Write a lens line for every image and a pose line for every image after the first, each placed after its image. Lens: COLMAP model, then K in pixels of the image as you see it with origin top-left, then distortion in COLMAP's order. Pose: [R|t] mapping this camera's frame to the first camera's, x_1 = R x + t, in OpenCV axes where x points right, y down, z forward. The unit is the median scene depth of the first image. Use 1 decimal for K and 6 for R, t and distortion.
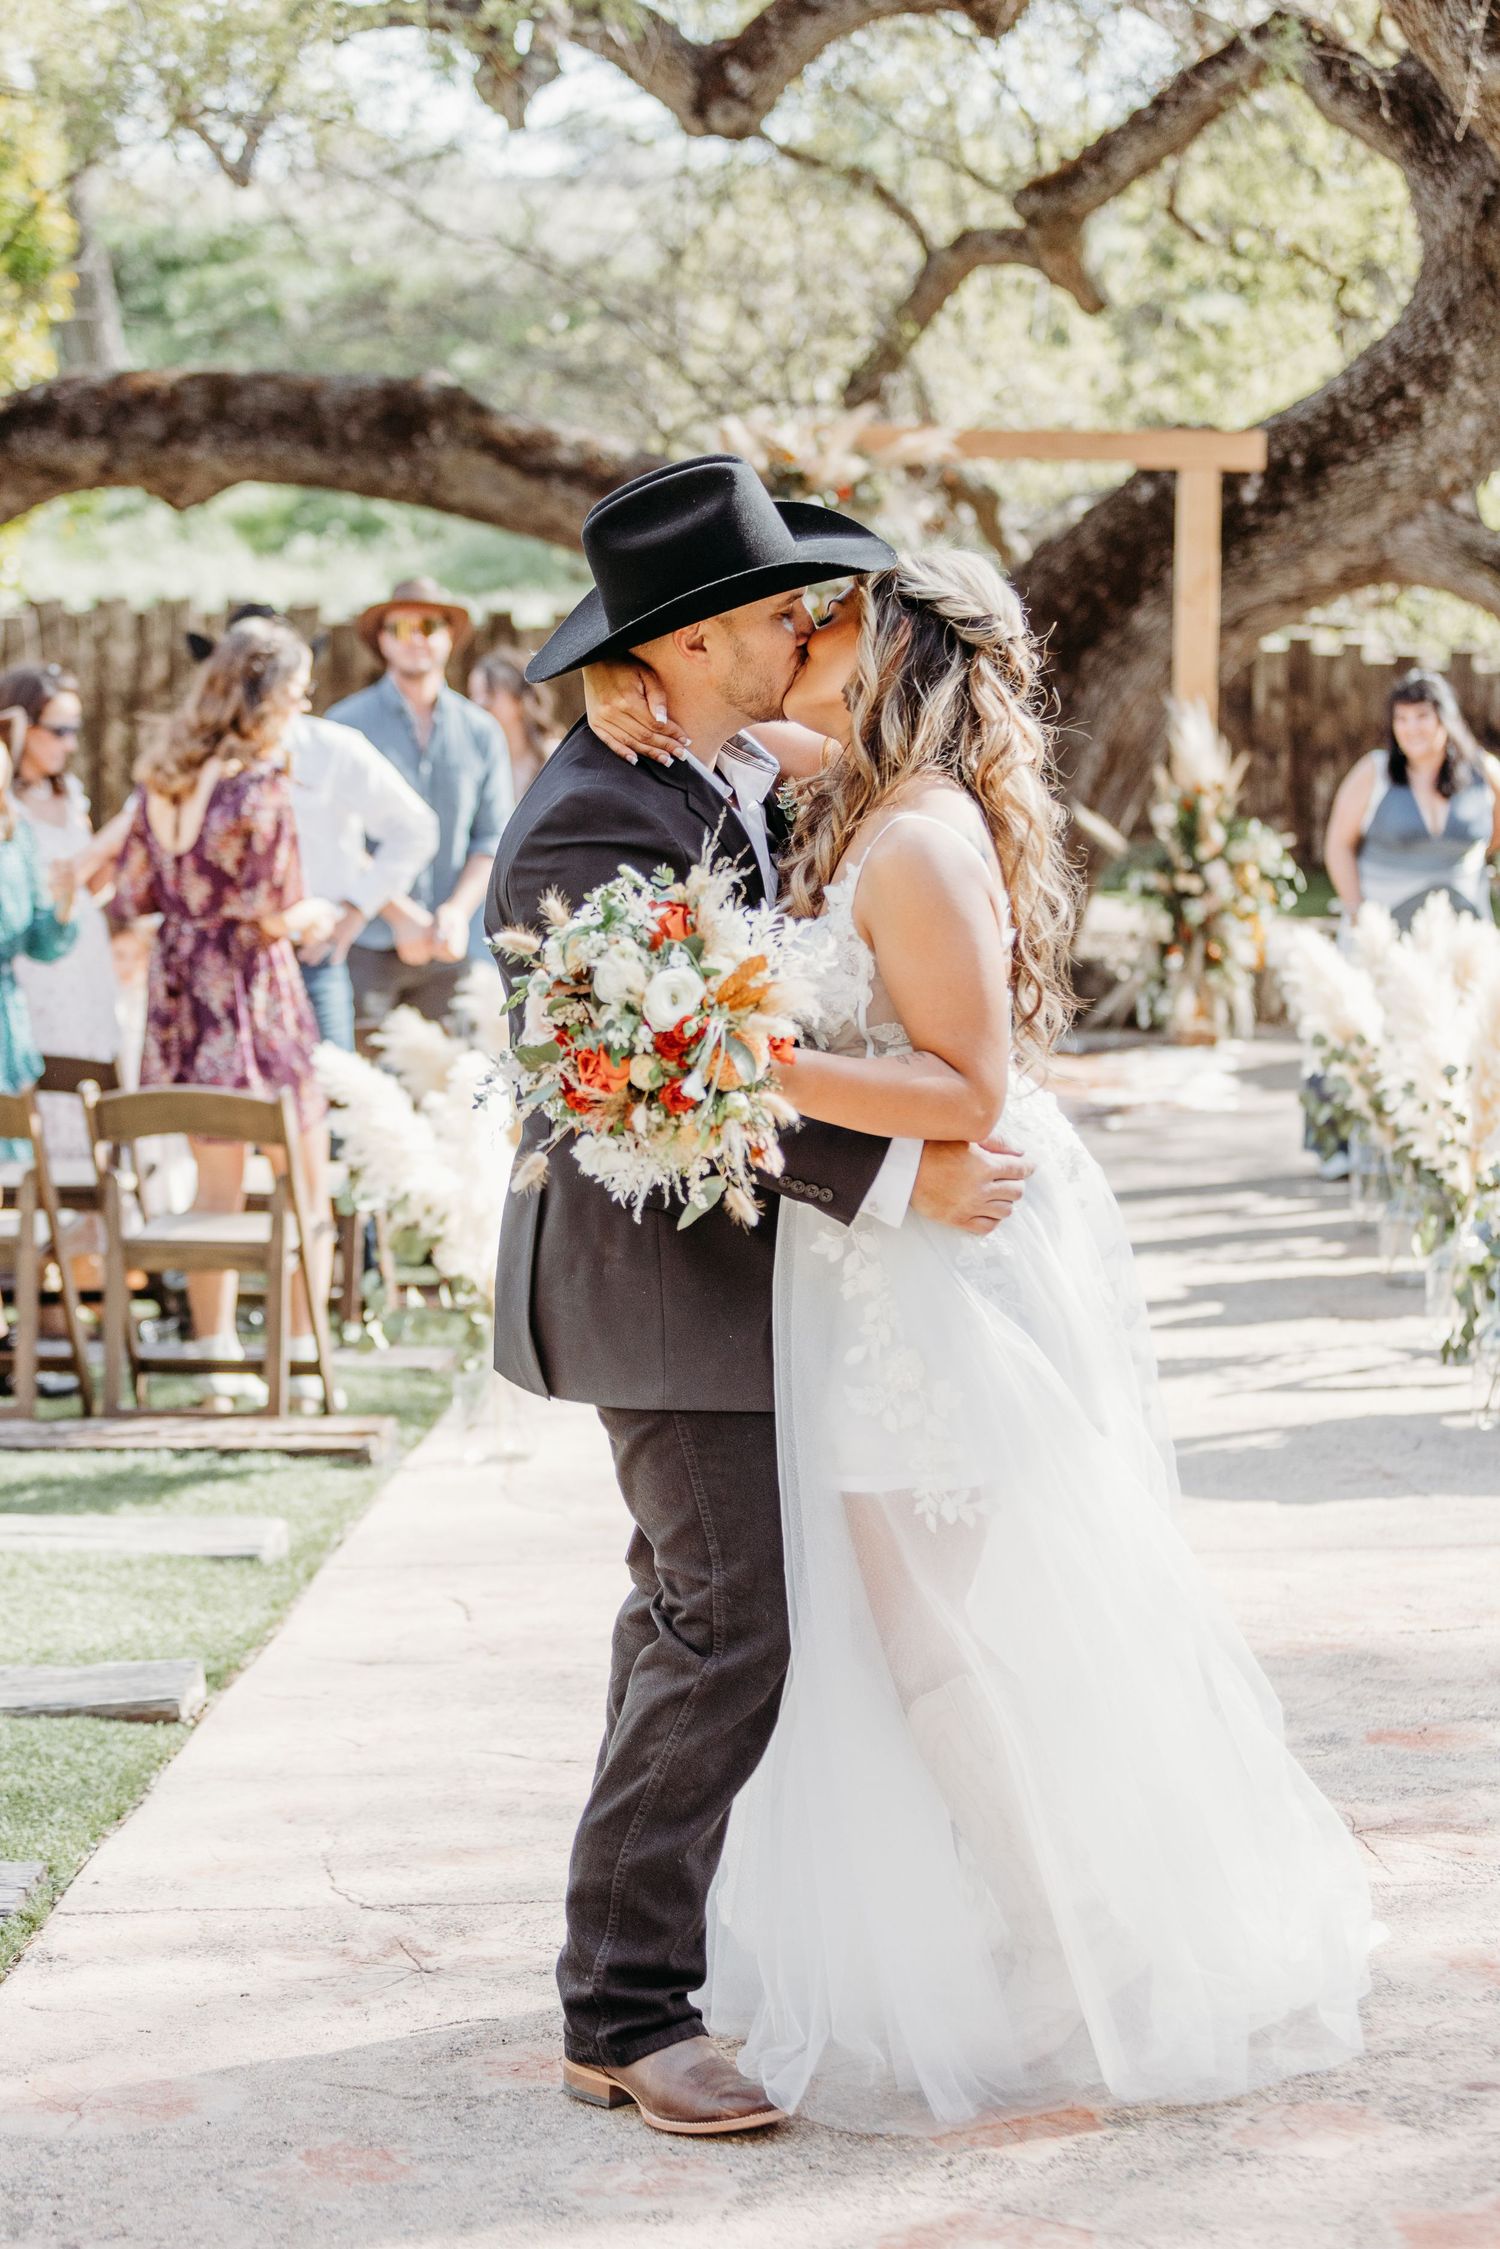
lens RADIAL K [[4451.2, 0, 617.9], [0, 4451.2, 1123.8], [0, 0, 1]] dist [-0.049555, -0.192372]
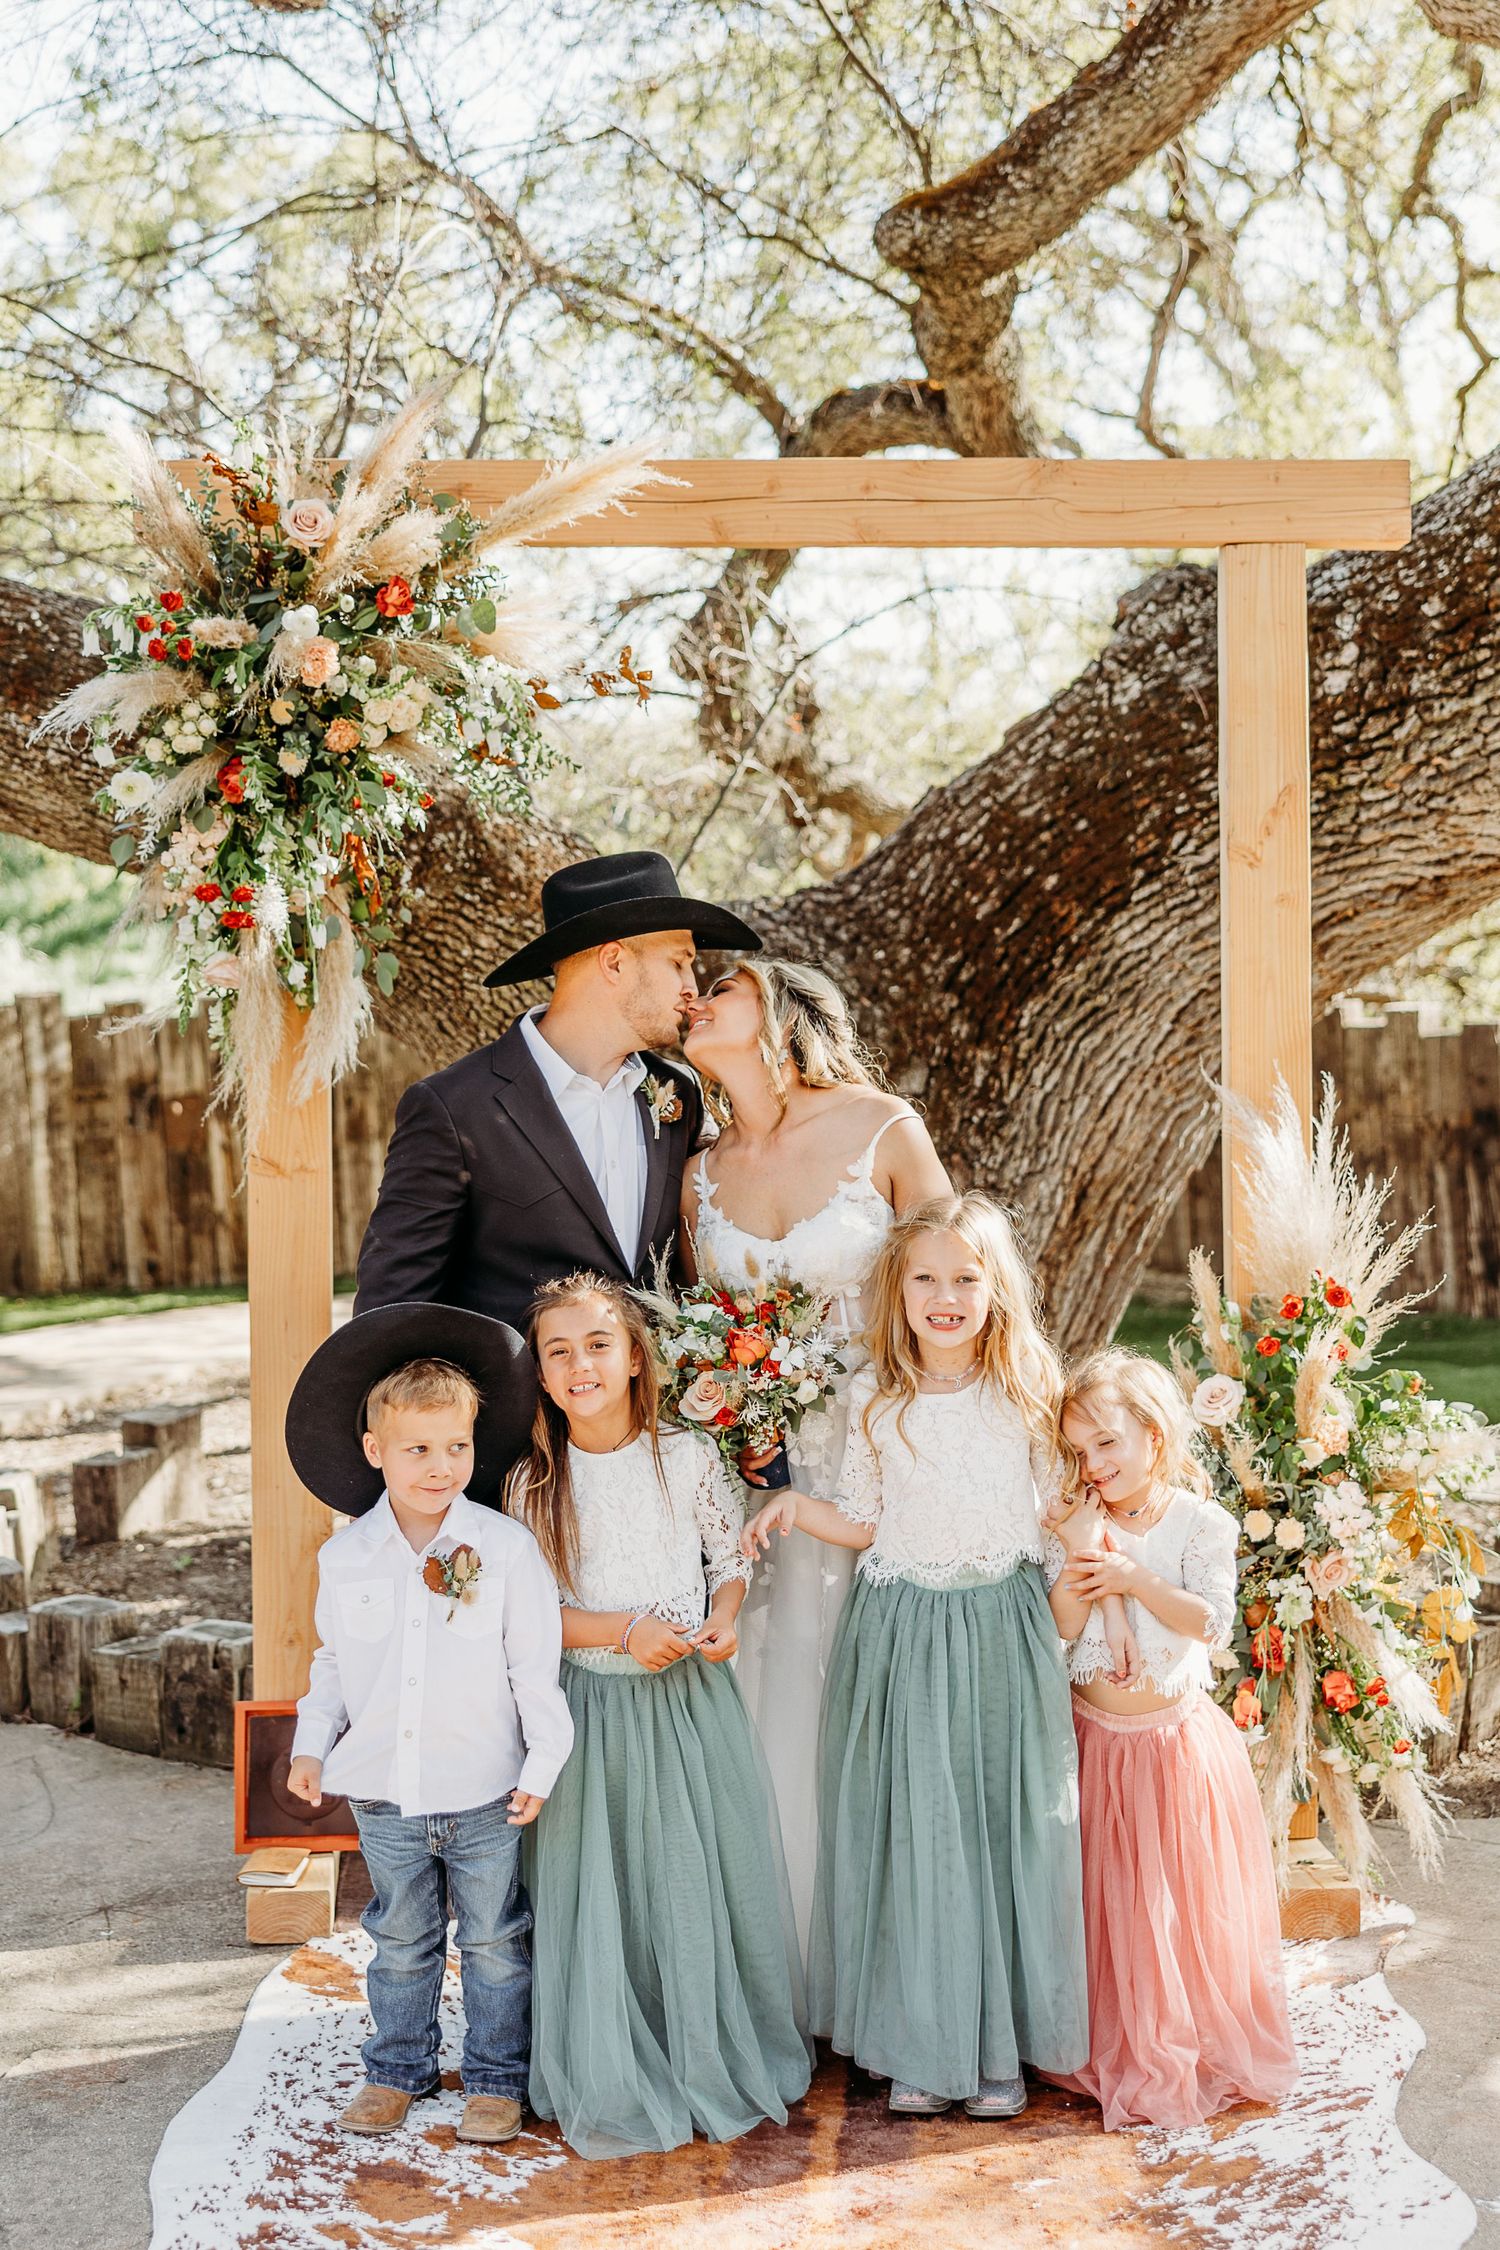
lens RADIAL K [[3039.8, 0, 712.6], [0, 3039.8, 1080.3], [0, 0, 1]] dist [-0.021880, 0.328745]
pose [[0.999698, -0.021001, -0.012778, 0.074953], [0.019593, 0.994612, -0.101800, -0.062972], [0.014847, 0.101519, 0.994723, 0.662090]]
